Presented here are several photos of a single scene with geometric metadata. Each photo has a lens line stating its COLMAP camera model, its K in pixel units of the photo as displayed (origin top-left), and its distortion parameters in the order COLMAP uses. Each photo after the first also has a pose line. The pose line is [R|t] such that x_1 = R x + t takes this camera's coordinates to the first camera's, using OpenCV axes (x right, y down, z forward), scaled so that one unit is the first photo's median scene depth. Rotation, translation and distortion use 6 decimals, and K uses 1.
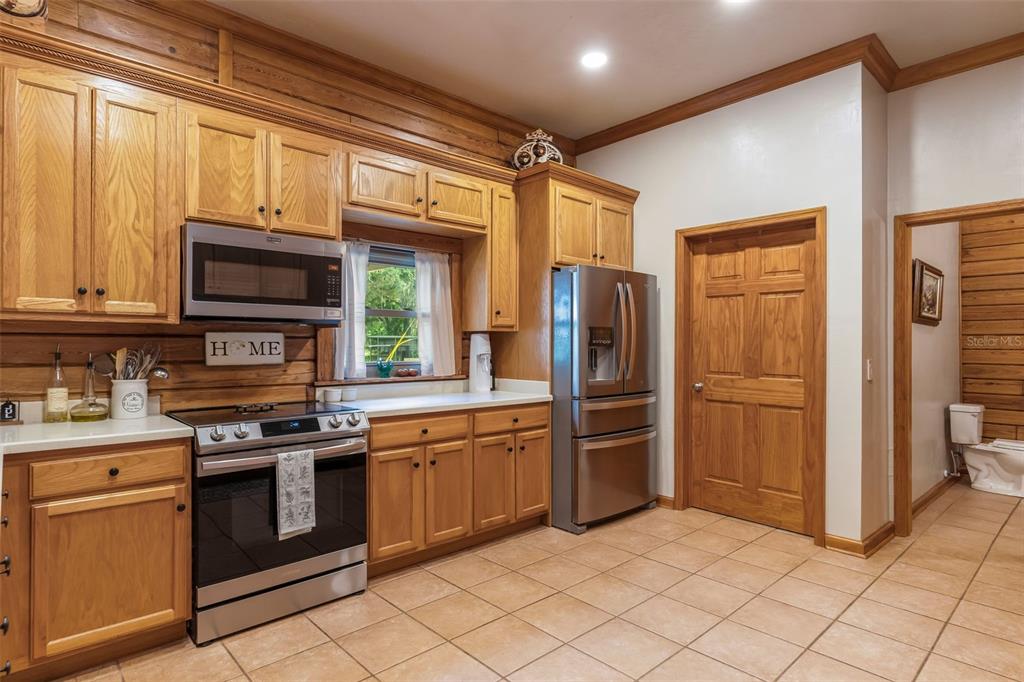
lens RADIAL K [[550.6, 0, 512.2], [0, 550.6, 341.0], [0, 0, 1]] dist [0.002607, 0.001359]
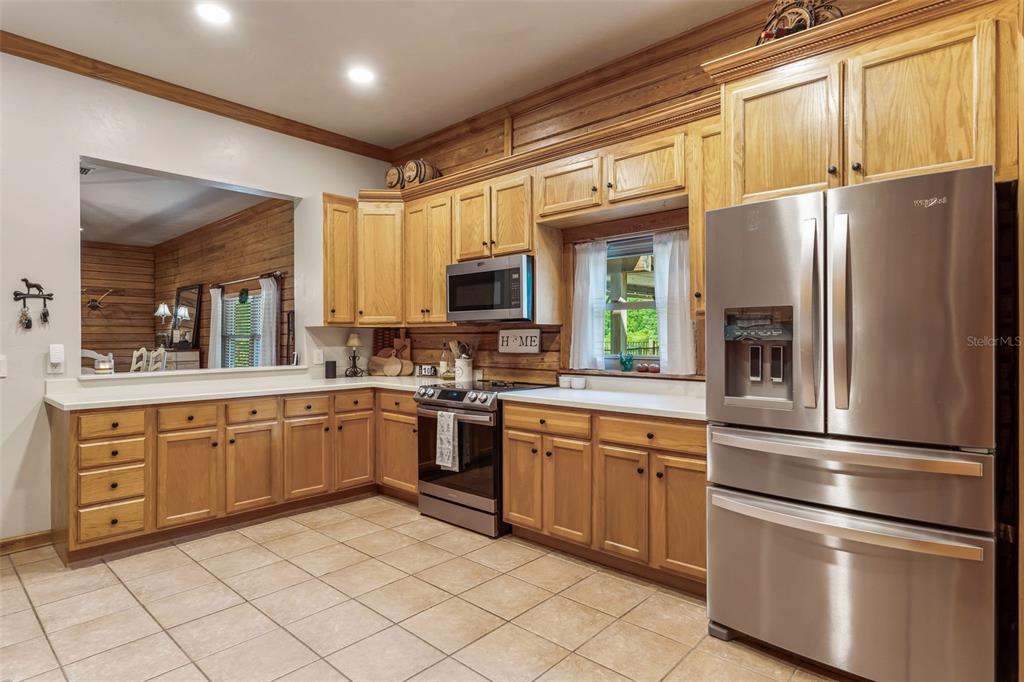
lens RADIAL K [[550.6, 0, 510.5], [0, 550.6, 339.1], [0, 0, 1]] dist [0.002607, 0.001359]
pose [[0.084012, 0.001665, -0.996463, 0.890453], [0.011762, 0.999927, 0.002662, 0.004619], [0.996395, -0.011944, 0.083987, 0.869012]]
